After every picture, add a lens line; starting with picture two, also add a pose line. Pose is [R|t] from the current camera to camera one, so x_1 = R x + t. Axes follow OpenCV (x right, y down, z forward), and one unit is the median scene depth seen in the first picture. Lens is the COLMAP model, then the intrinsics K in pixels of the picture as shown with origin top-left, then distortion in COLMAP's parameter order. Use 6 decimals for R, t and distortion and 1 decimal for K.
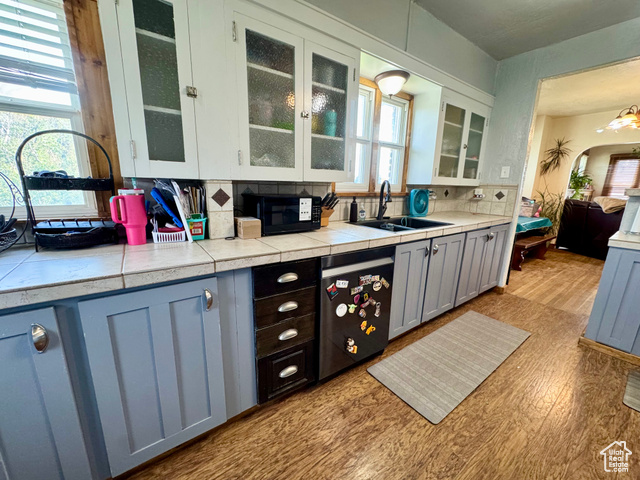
lens RADIAL K [[256.2, 0, 317.7], [0, 256.2, 238.9], [0, 0, 1]] dist [-0.003453, 0.000496]
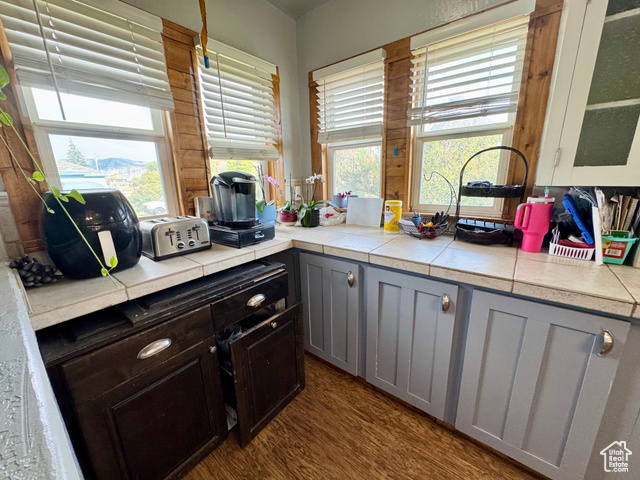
lens RADIAL K [[256.2, 0, 321.5], [0, 256.2, 240.9], [0, 0, 1]] dist [-0.003453, 0.000496]
pose [[0.283129, 0.208564, -0.936130, -0.003463], [-0.170556, 0.971460, 0.164852, -0.047226], [0.943795, 0.112988, 0.310620, -0.099071]]
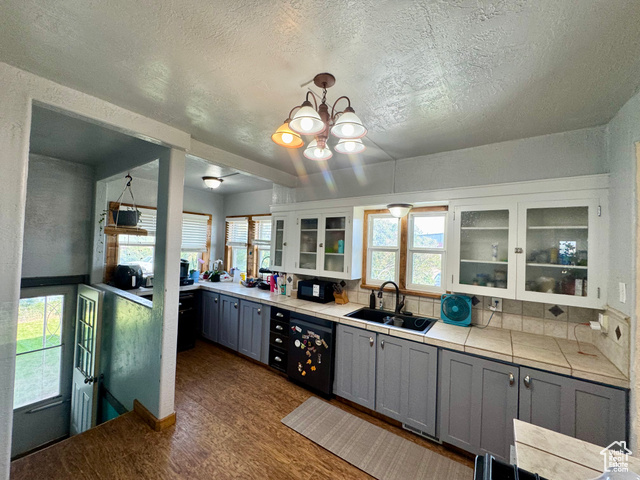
lens RADIAL K [[256.2, 0, 321.6], [0, 256.2, 240.1], [0, 0, 1]] dist [-0.003453, 0.000496]
pose [[0.328404, -0.031070, -0.944026, 2.481602], [-0.225165, 0.968070, -0.110191, -0.381503], [0.917307, 0.248749, 0.310922, 0.446478]]
